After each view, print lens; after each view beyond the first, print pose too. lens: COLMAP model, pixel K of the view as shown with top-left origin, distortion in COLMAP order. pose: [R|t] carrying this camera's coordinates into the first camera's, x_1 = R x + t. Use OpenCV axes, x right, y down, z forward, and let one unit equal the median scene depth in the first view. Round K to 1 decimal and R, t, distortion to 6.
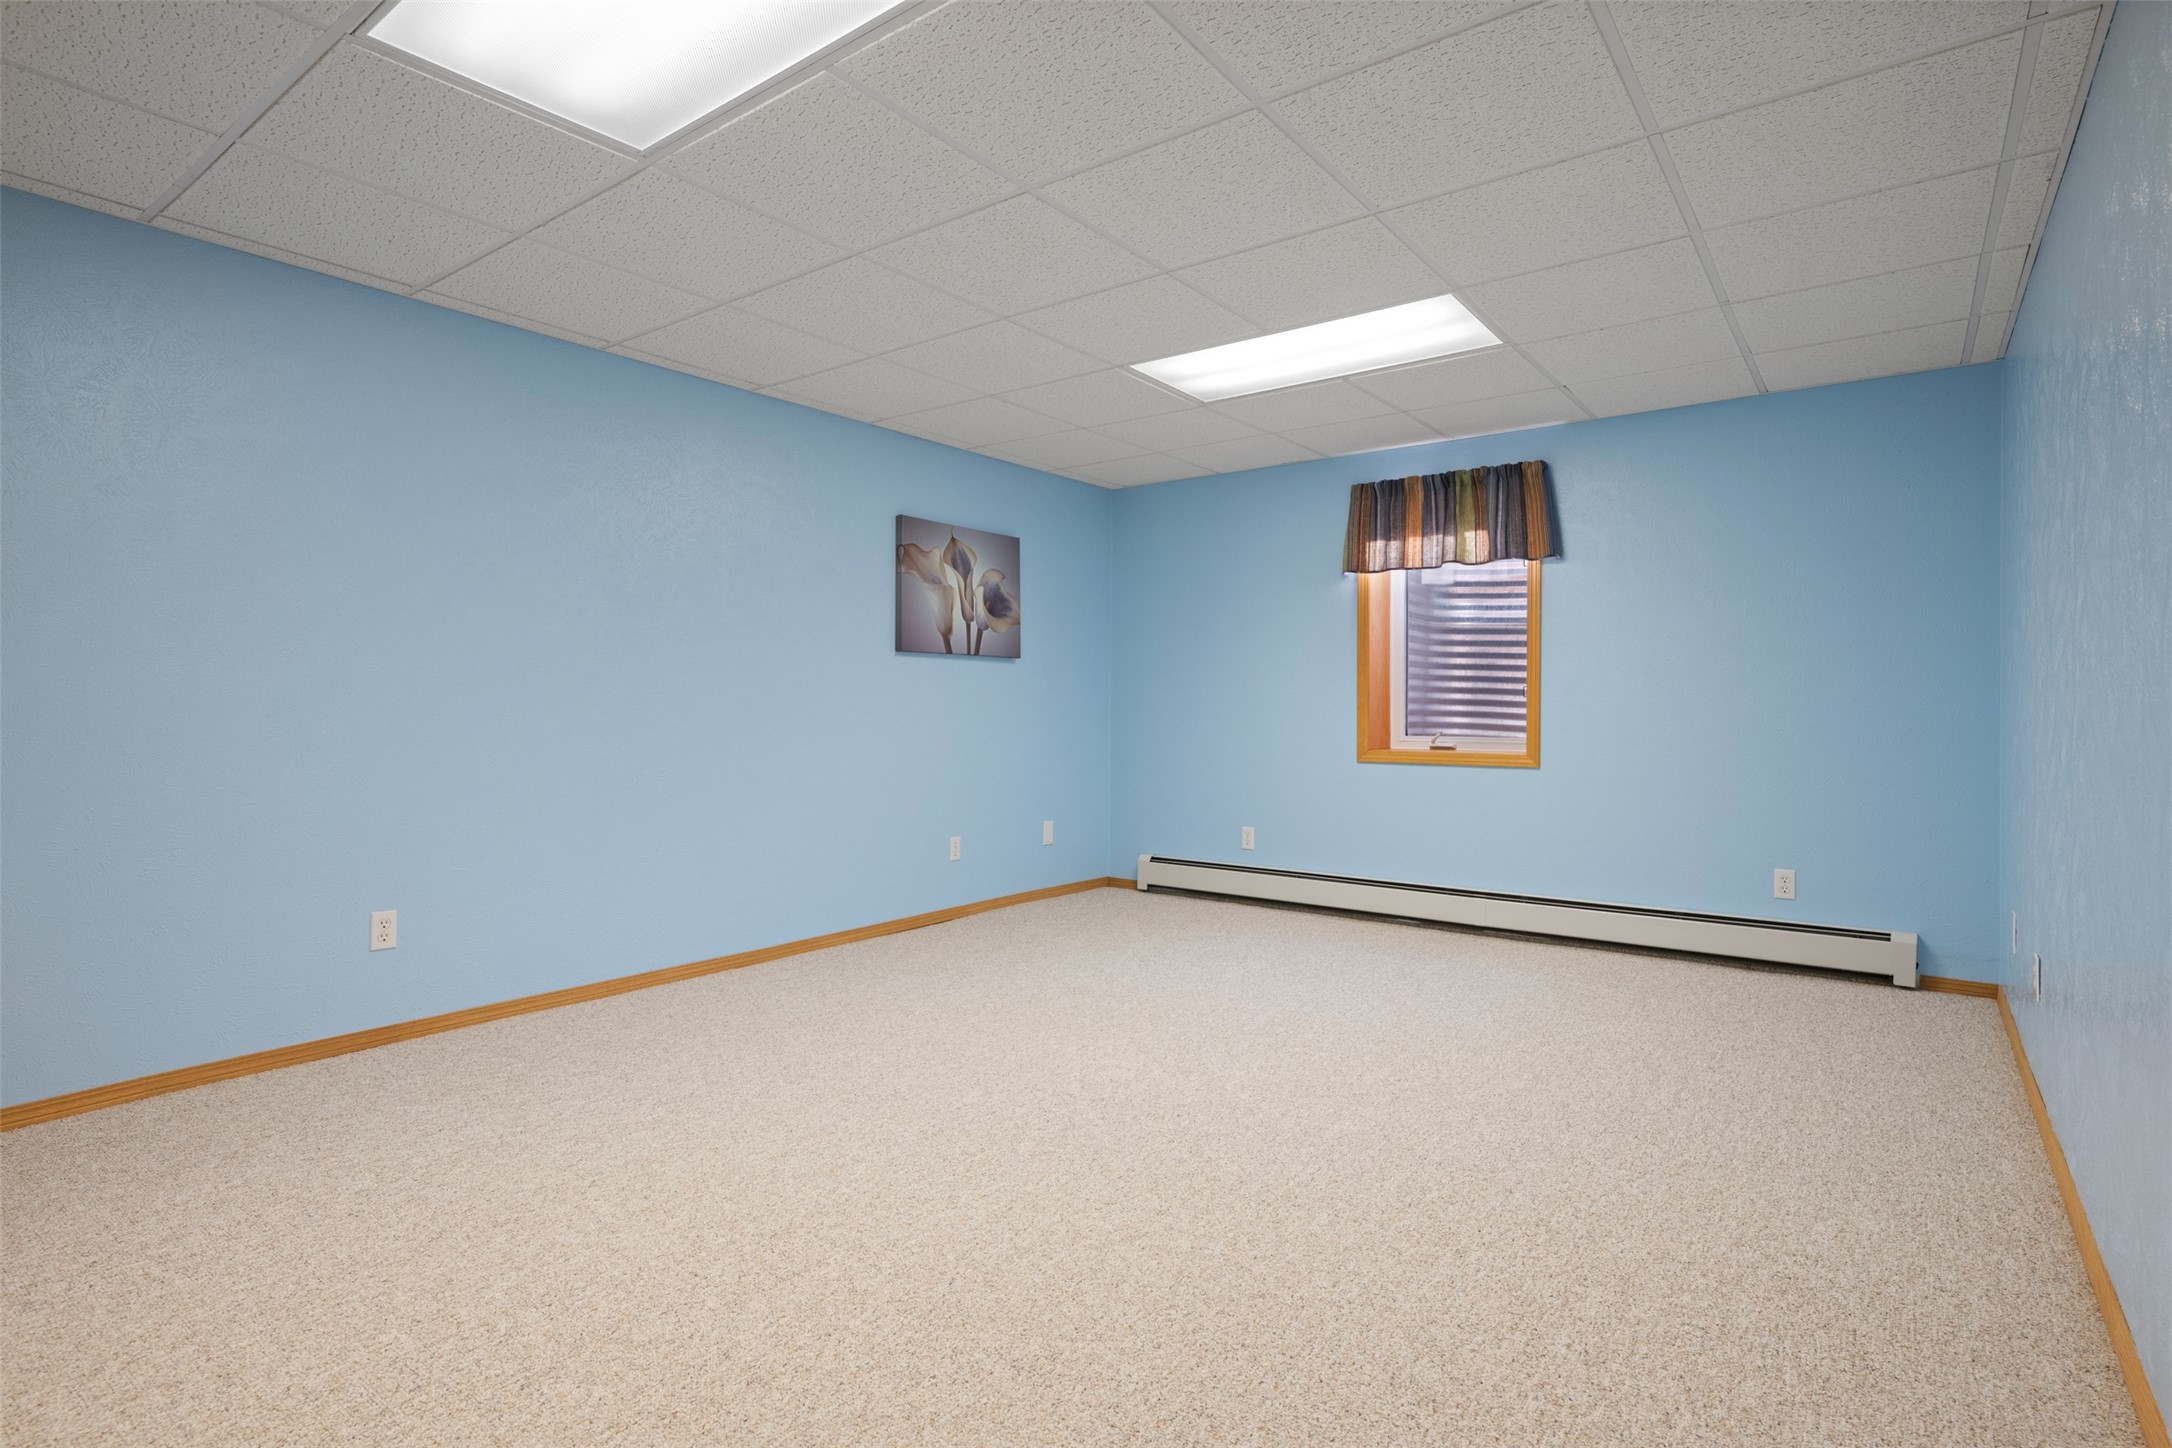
lens RADIAL K [[1092.9, 0, 1085.5], [0, 1092.9, 716.9], [0, 0, 1]] dist [0.000596, 0.000009]
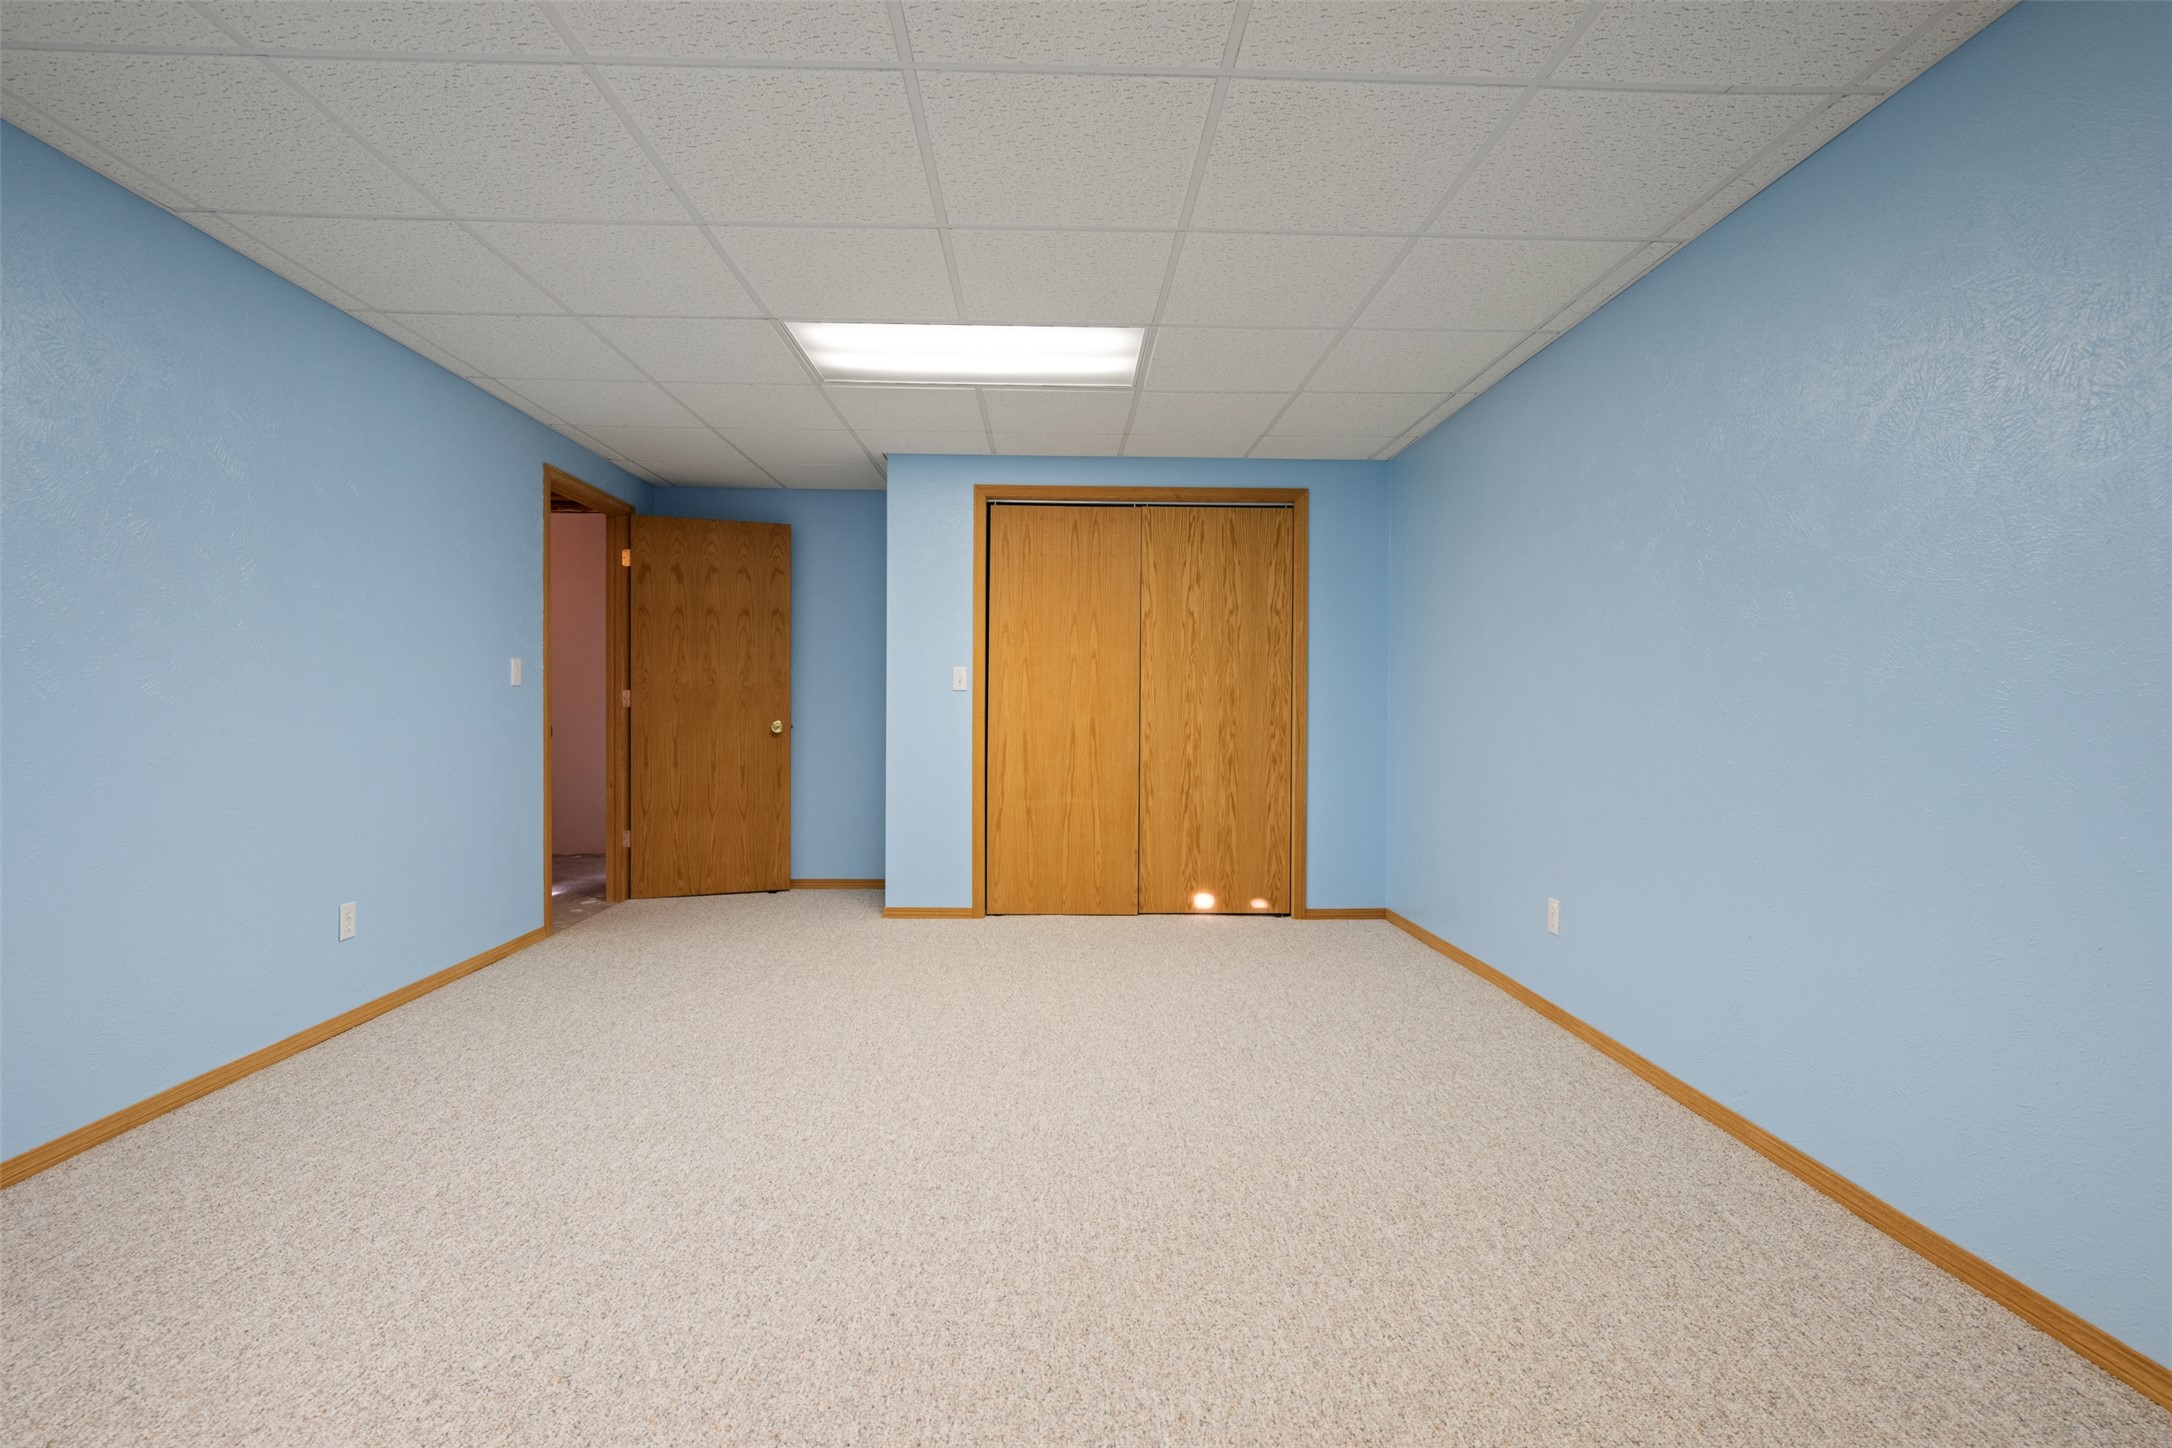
lens RADIAL K [[981.3, 0, 1089.4], [0, 981.3, 718.1], [0, 0, 1]] dist [-0.001138, -0.000250]
pose [[-0.780549, -0.001583, -0.625092, 0.428227], [-0.018557, 0.999615, 0.020640, -0.023390], [0.624819, 0.027711, -0.780278, 1.812007]]
